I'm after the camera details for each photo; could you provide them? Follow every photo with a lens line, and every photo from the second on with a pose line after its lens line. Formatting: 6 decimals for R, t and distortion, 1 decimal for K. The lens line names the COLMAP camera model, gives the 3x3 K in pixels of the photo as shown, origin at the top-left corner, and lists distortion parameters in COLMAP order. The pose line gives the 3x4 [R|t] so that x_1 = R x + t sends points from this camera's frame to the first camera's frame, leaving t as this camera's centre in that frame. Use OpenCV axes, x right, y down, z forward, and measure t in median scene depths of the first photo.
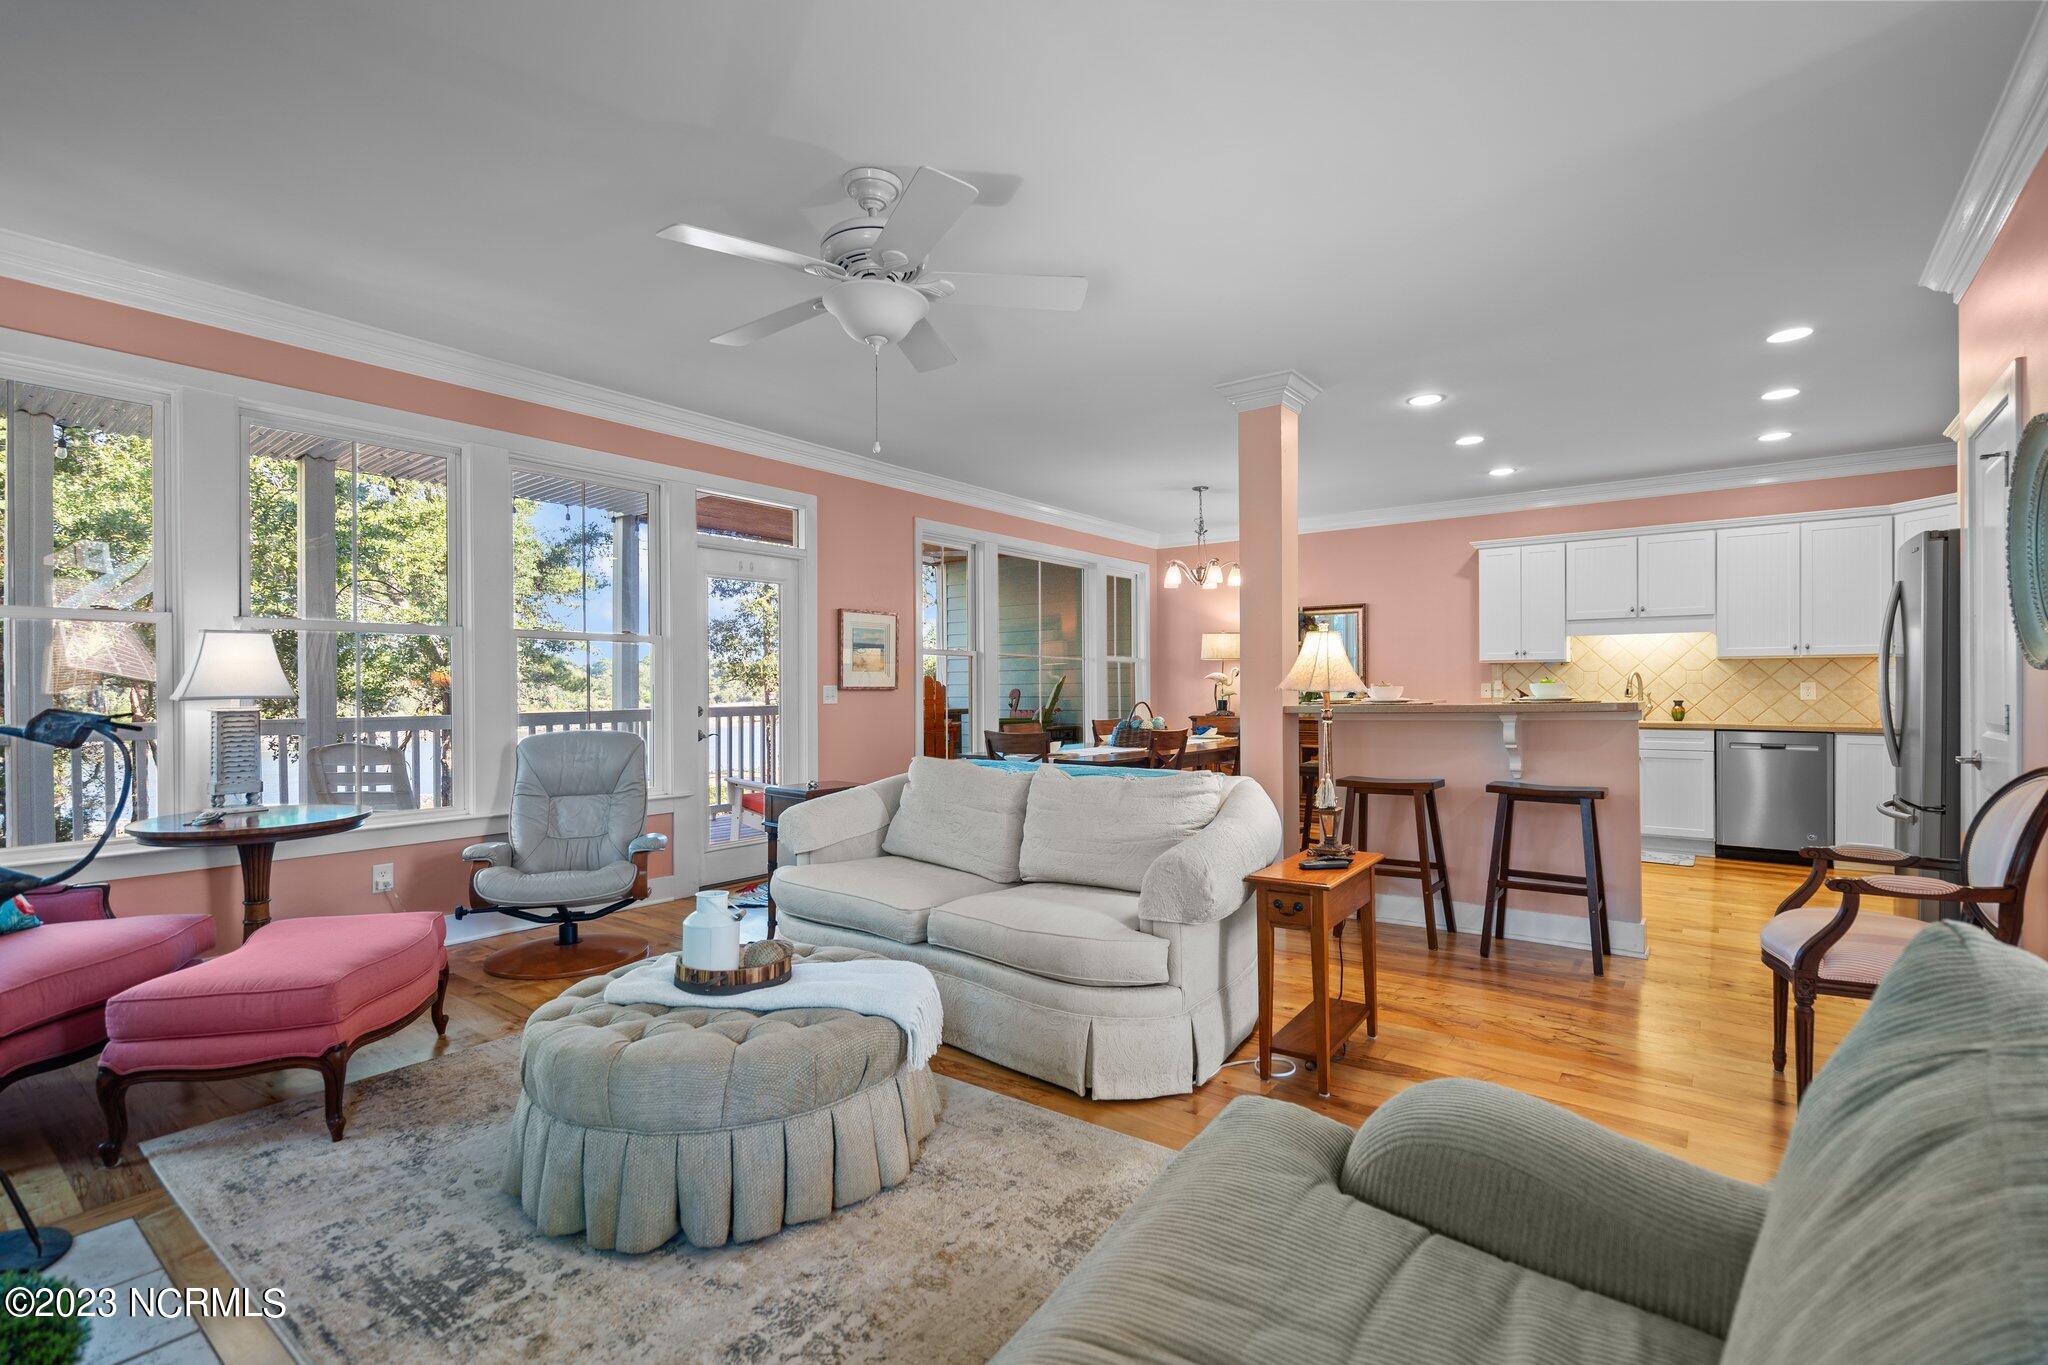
lens RADIAL K [[935.0, 0, 1012.5], [0, 935.0, 678.3], [0, 0, 1]] dist [0.000124, 0.000000]
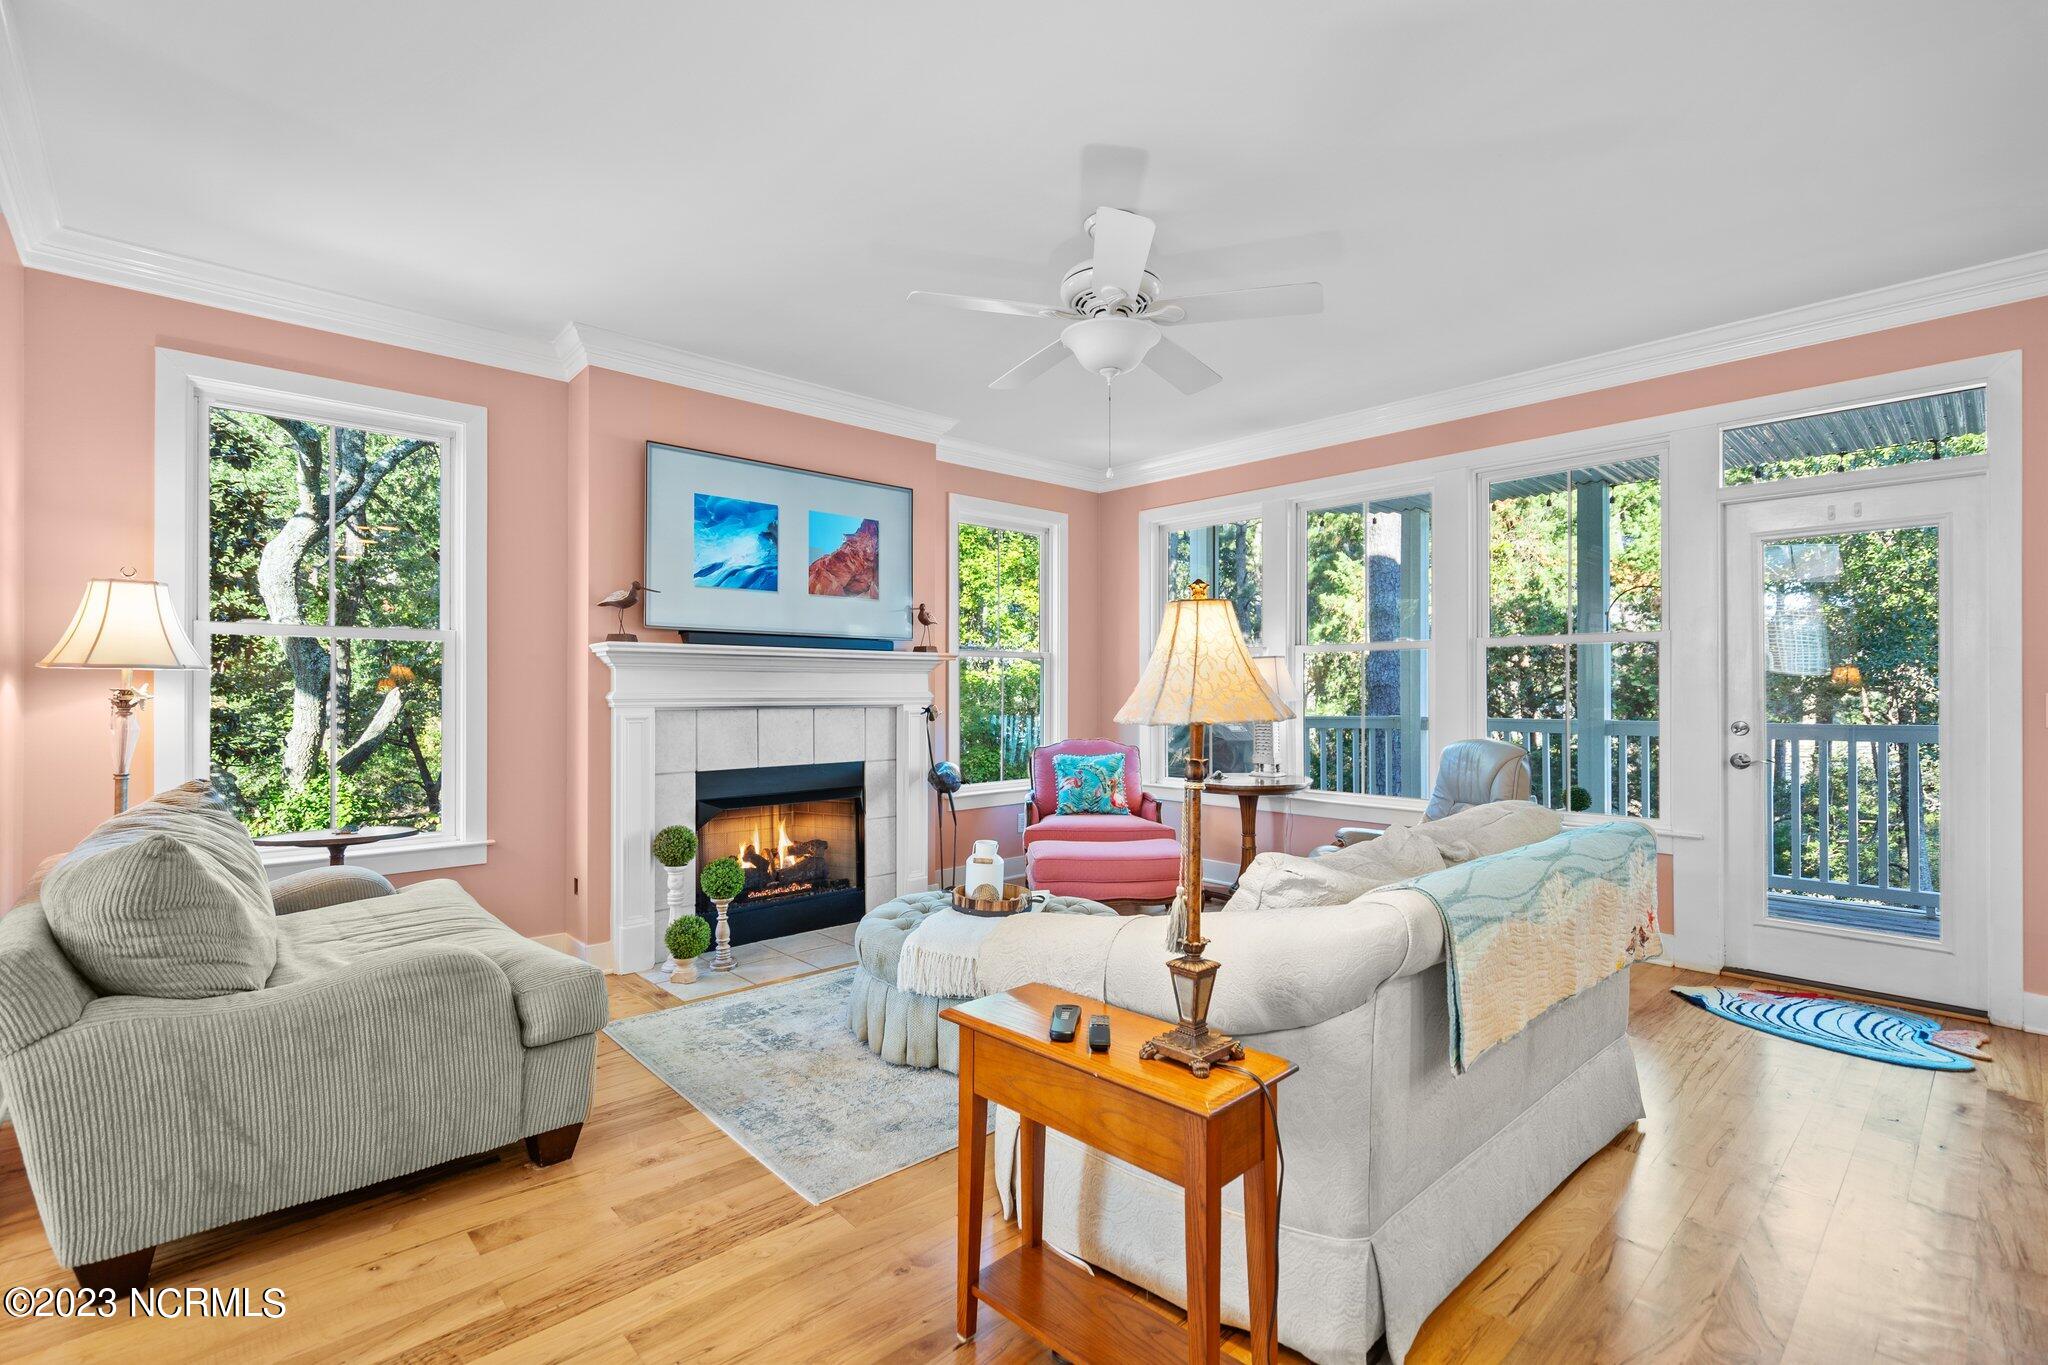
lens RADIAL K [[935.0, 0, 1004.6], [0, 935.0, 652.1], [0, 0, 1]] dist [0.000124, 0.000000]
pose [[-0.144310, -0.021210, -0.989305, 0.368471], [-0.012566, 0.999729, -0.019600, 0.000747], [0.989453, 0.009603, -0.144537, 0.430395]]
